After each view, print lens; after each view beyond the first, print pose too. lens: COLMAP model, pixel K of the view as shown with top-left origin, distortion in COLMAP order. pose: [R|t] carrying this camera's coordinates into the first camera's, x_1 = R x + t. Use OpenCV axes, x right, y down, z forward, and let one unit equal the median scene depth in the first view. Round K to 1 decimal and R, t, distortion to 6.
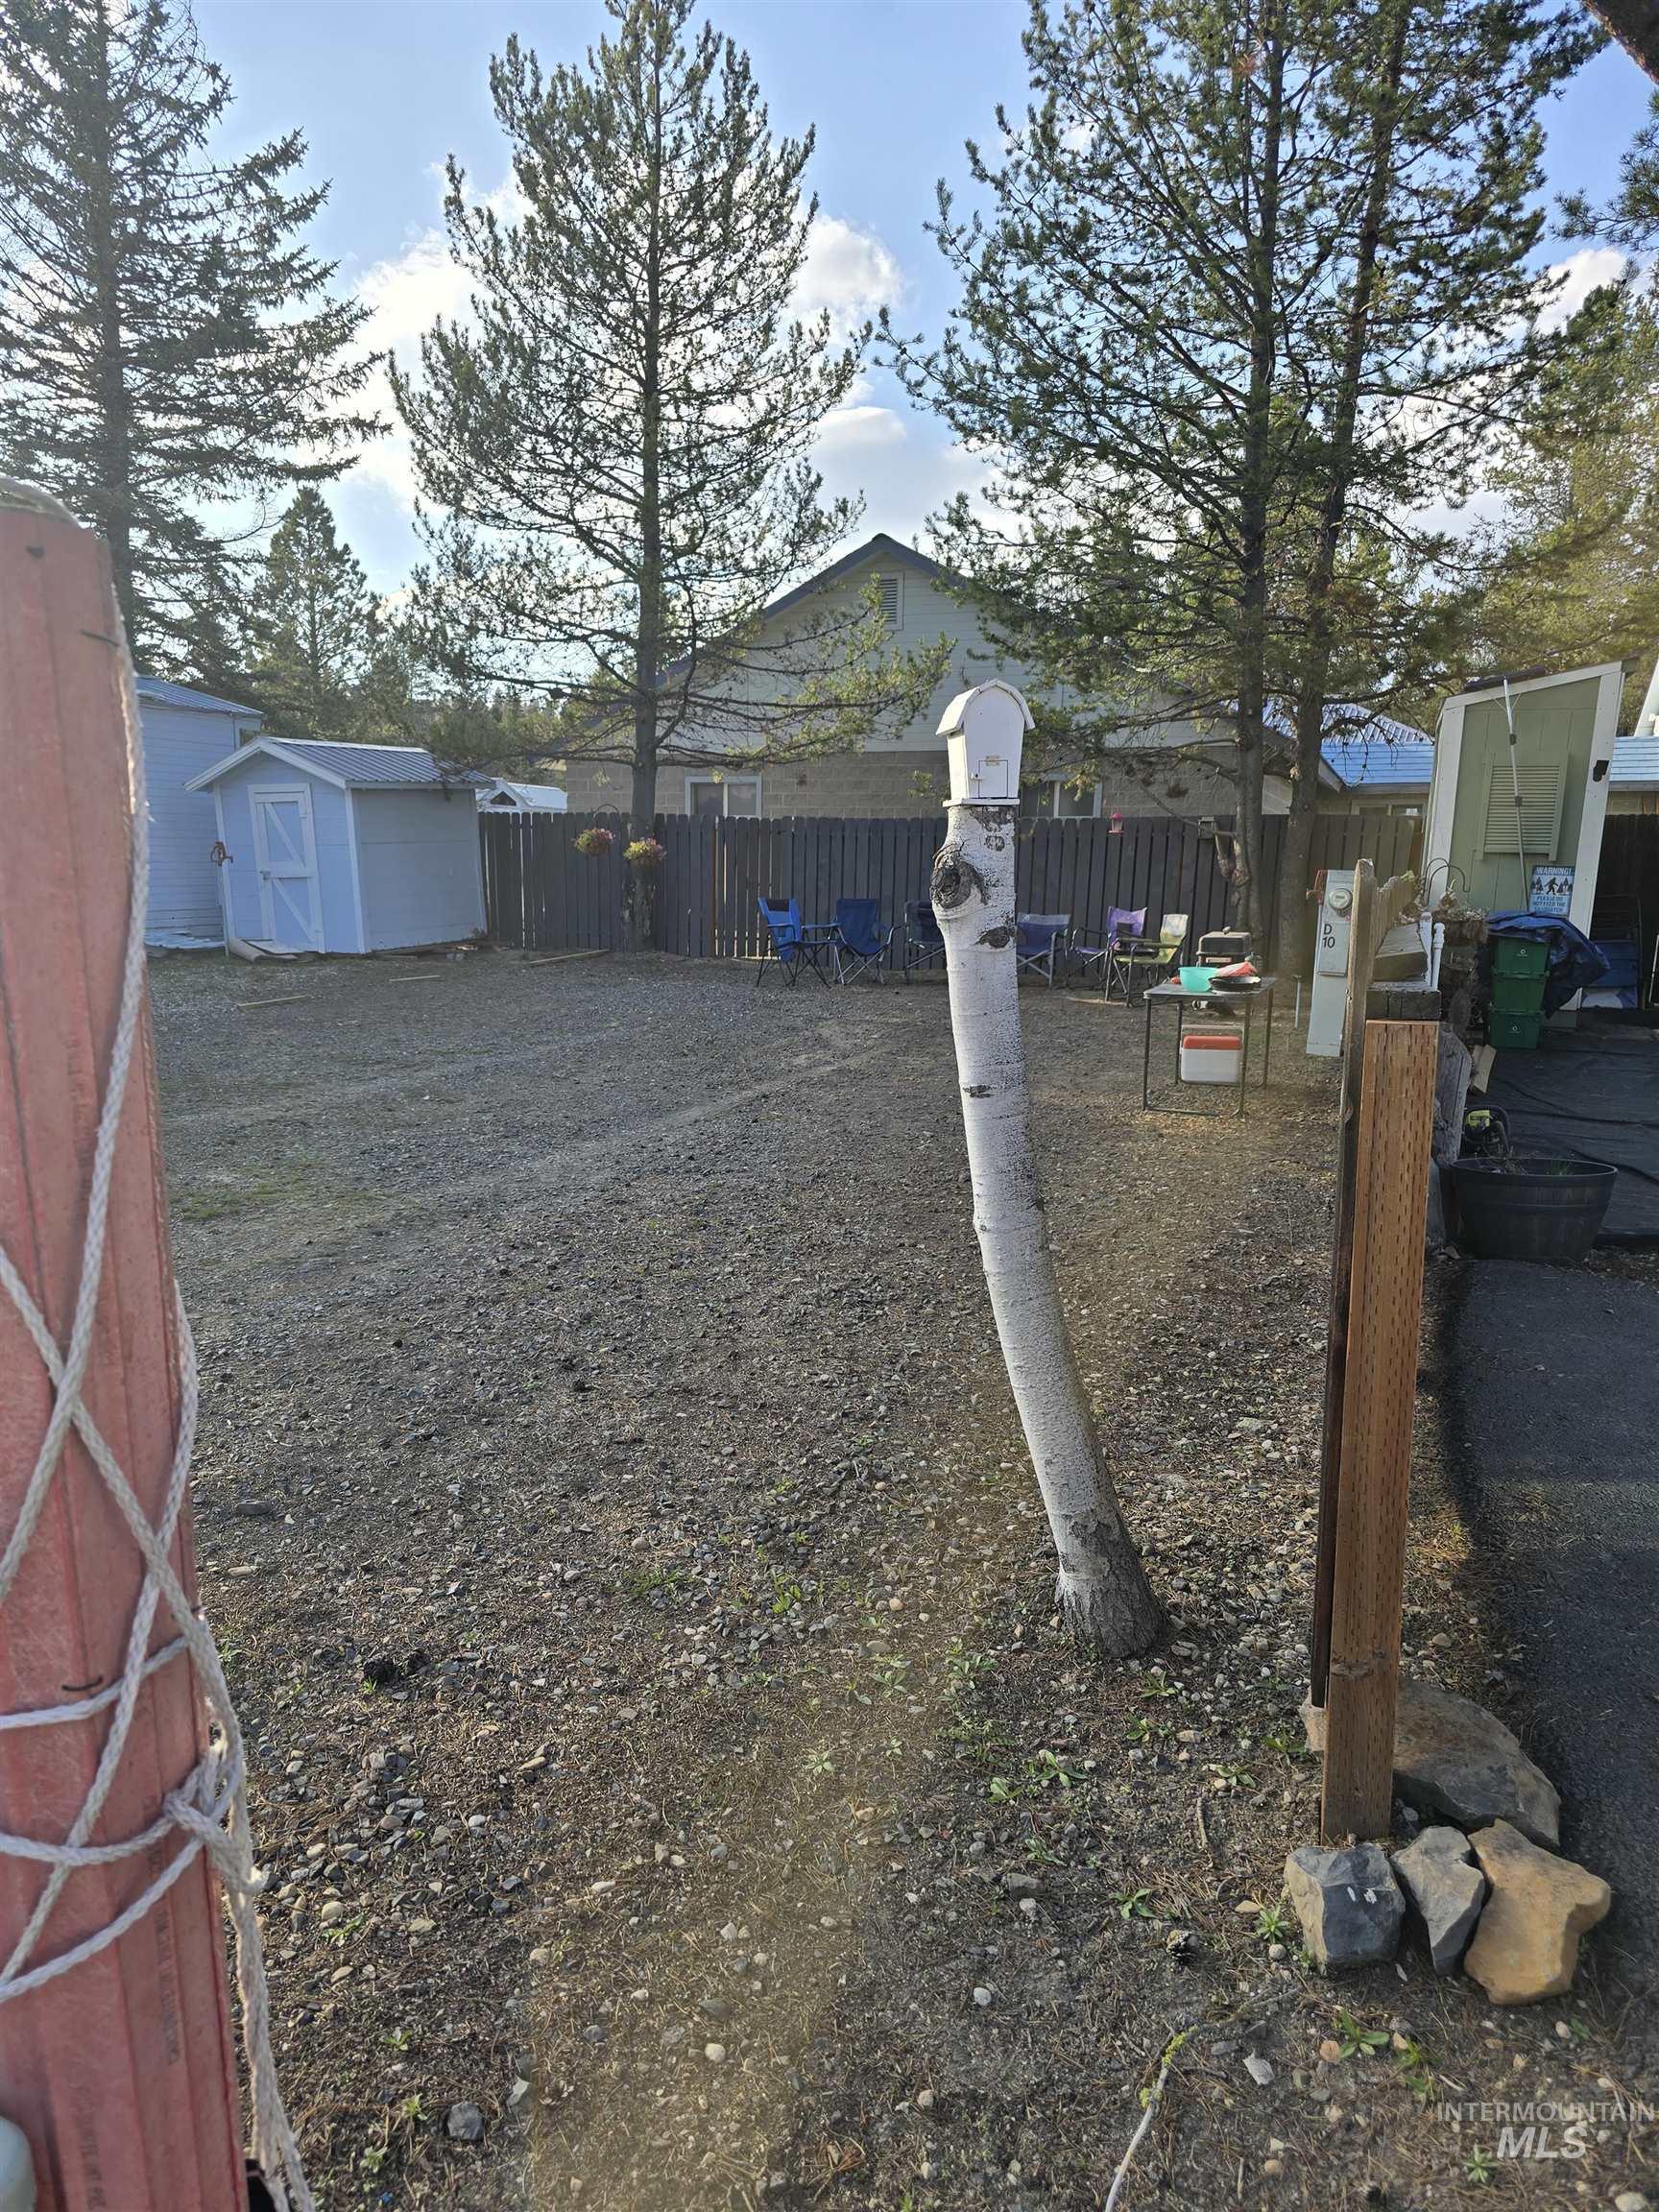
lens RADIAL K [[1491.7, 0, 812.7], [0, 1491.7, 1119.6], [0, 0, 1]] dist [0.056192, -0.044845]
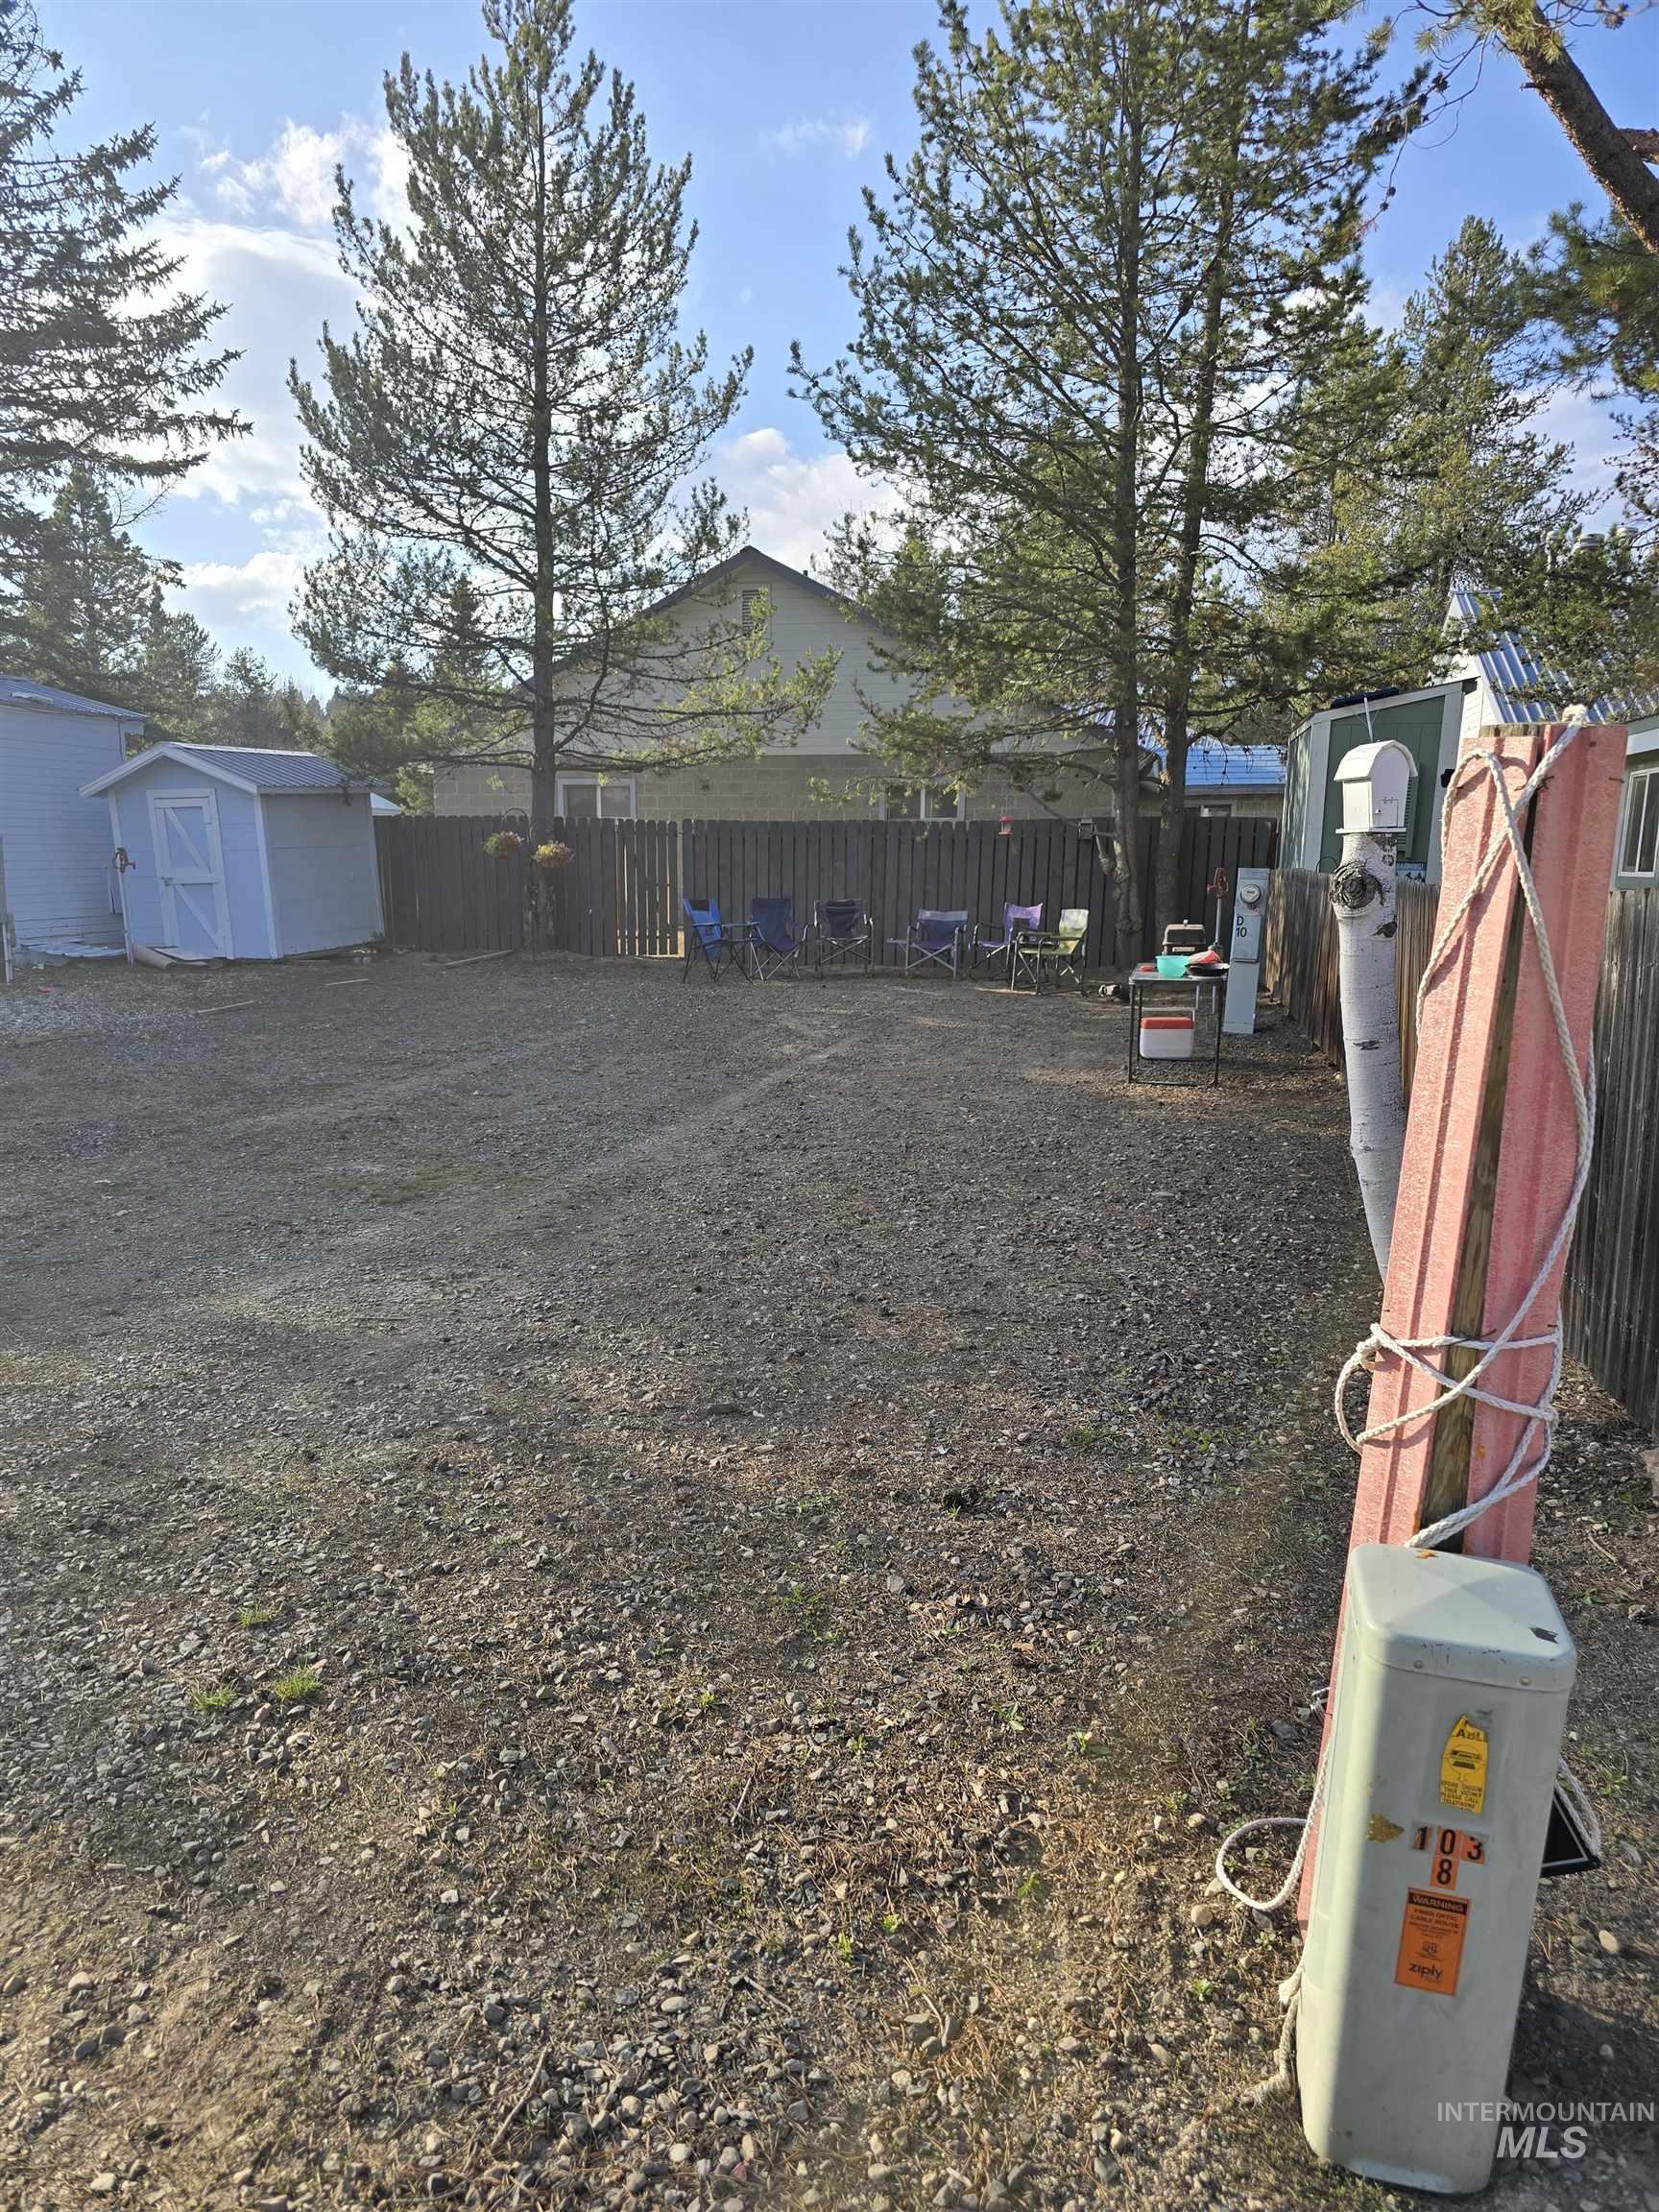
lens RADIAL K [[1491.7, 0, 812.0], [0, 1491.7, 1116.3], [0, 0, 1]] dist [0.056192, -0.044845]
pose [[0.989531, -0.032983, 0.140504, -0.089347], [0.033010, 0.999453, 0.002140, 0.003993], [-0.140498, 0.002520, 0.990078, -0.041432]]
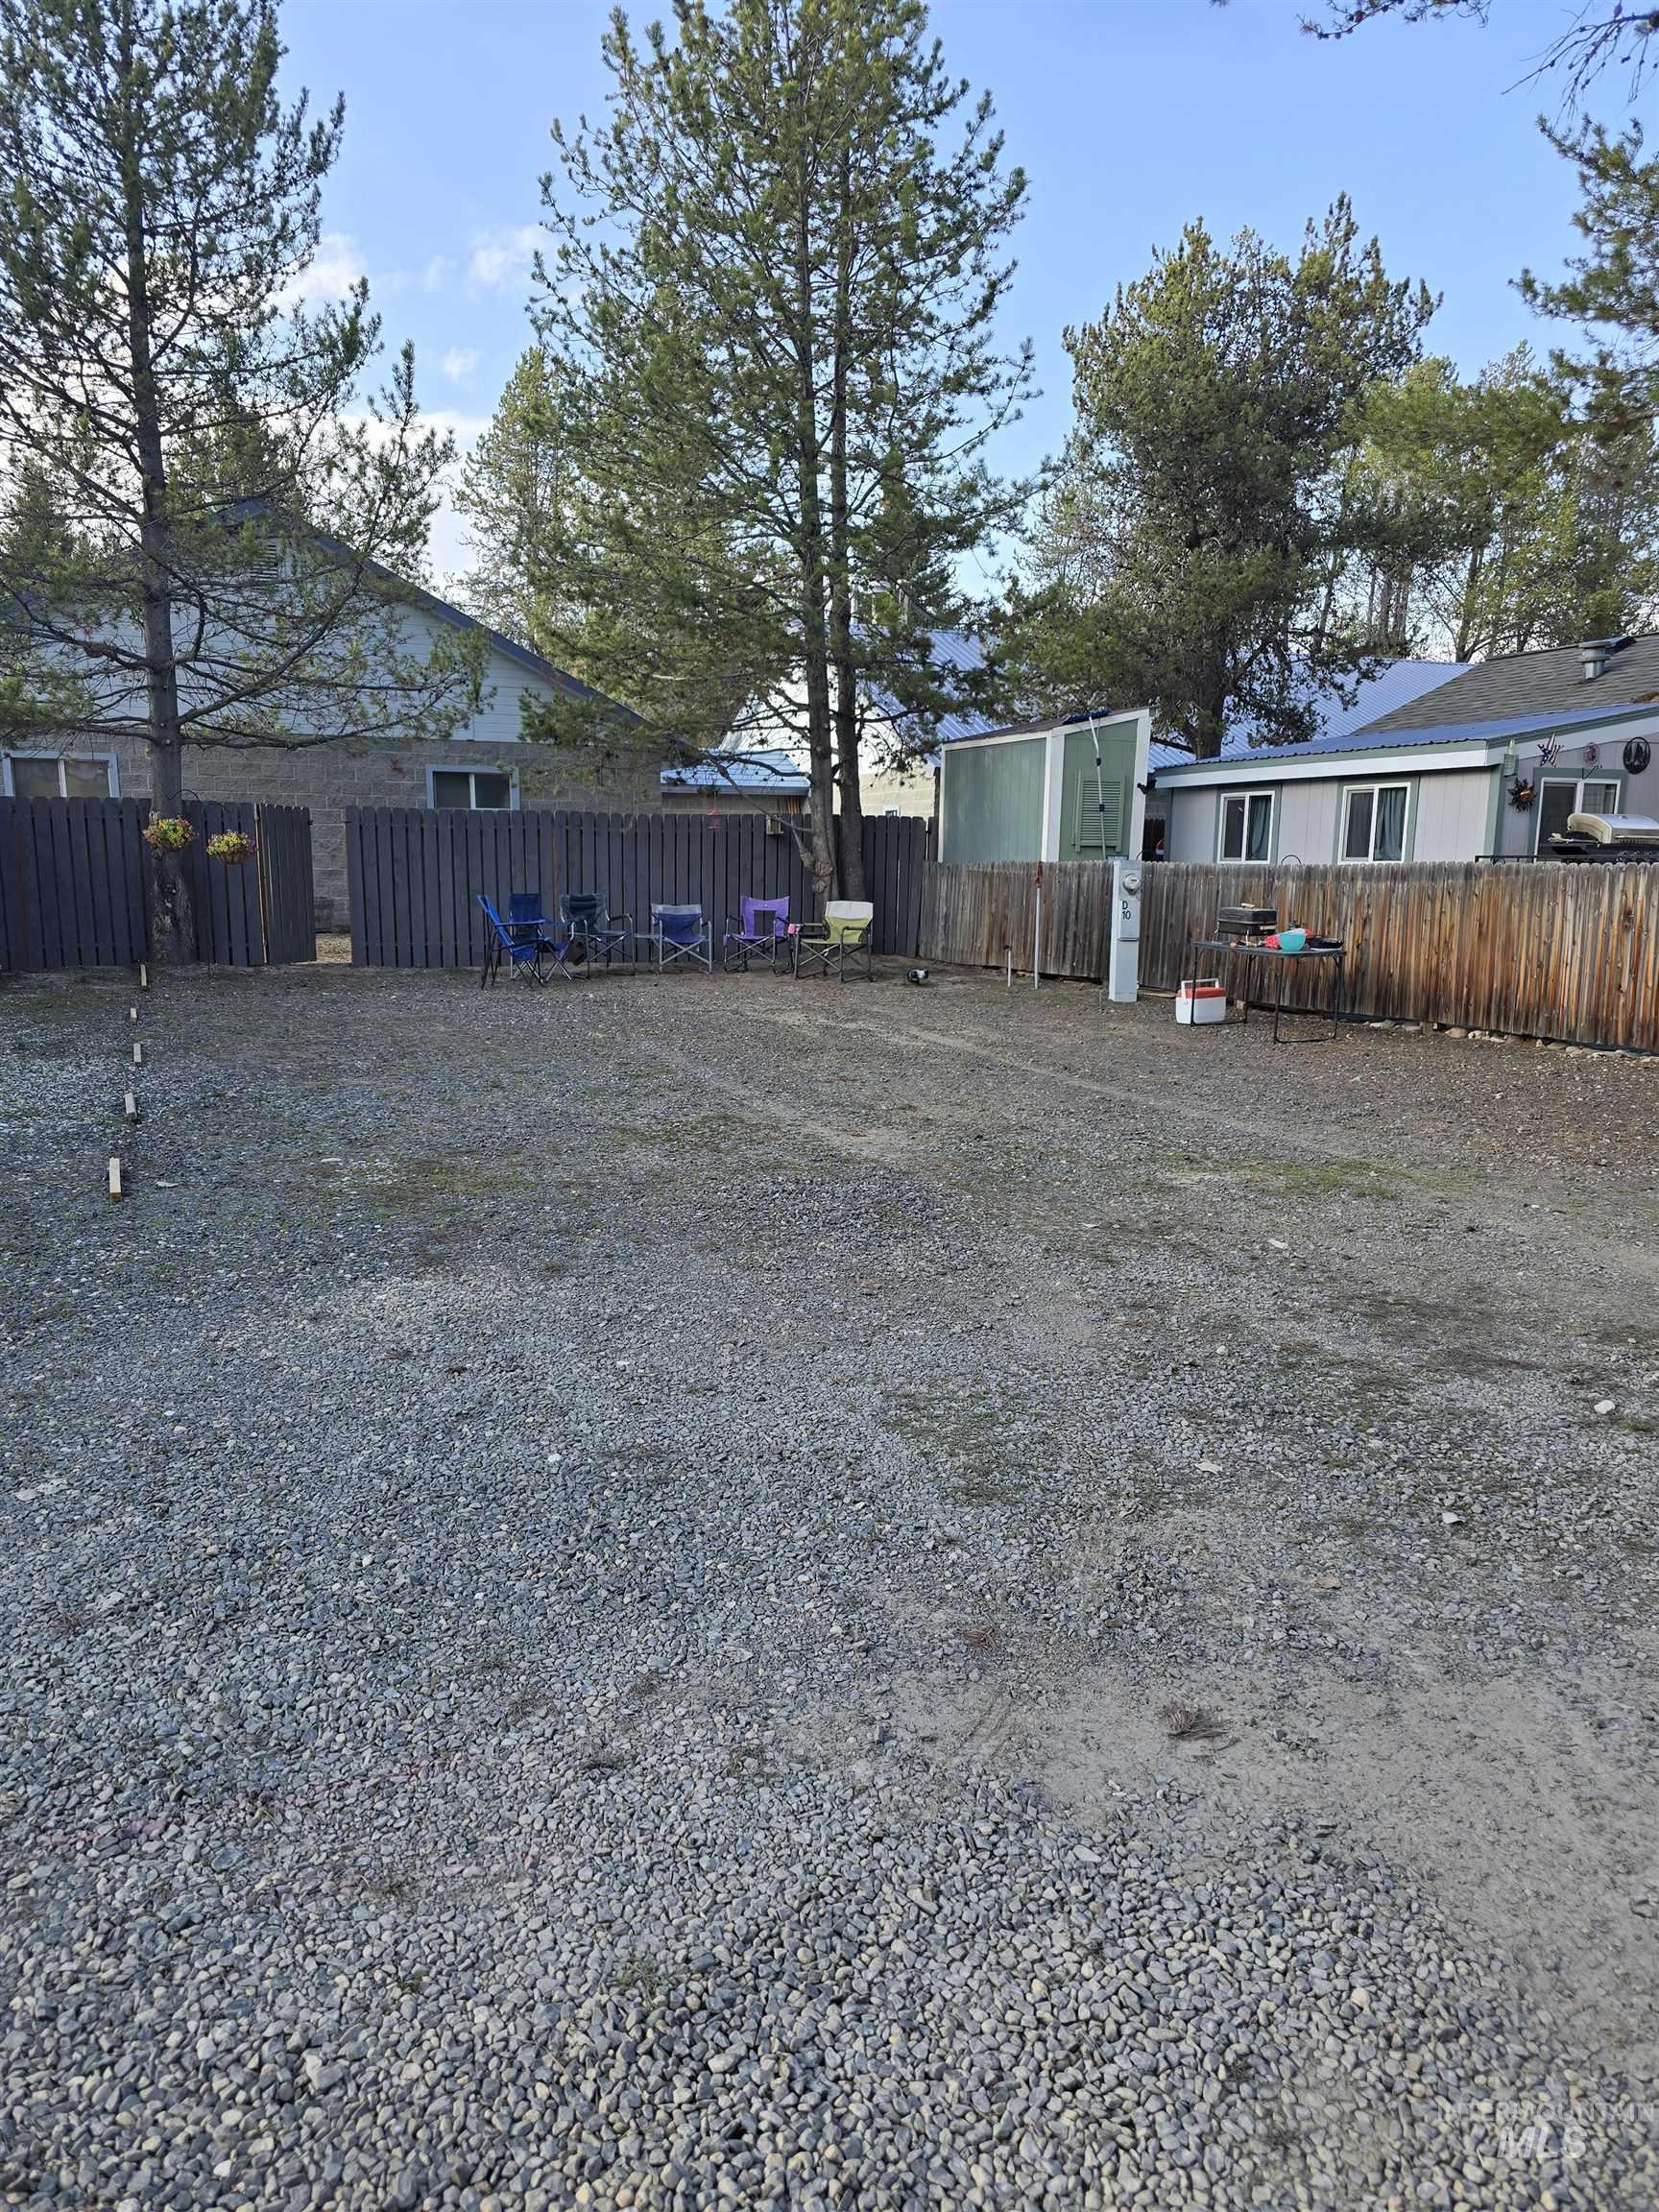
lens RADIAL K [[1491.7, 0, 822.7], [0, 1491.7, 1123.1], [0, 0, 1]] dist [0.056192, -0.044845]
pose [[0.712782, -0.135034, 0.688265, -0.499317], [0.127431, 0.989893, 0.062242, -0.034948], [-0.689713, 0.043341, 0.722785, 0.162117]]
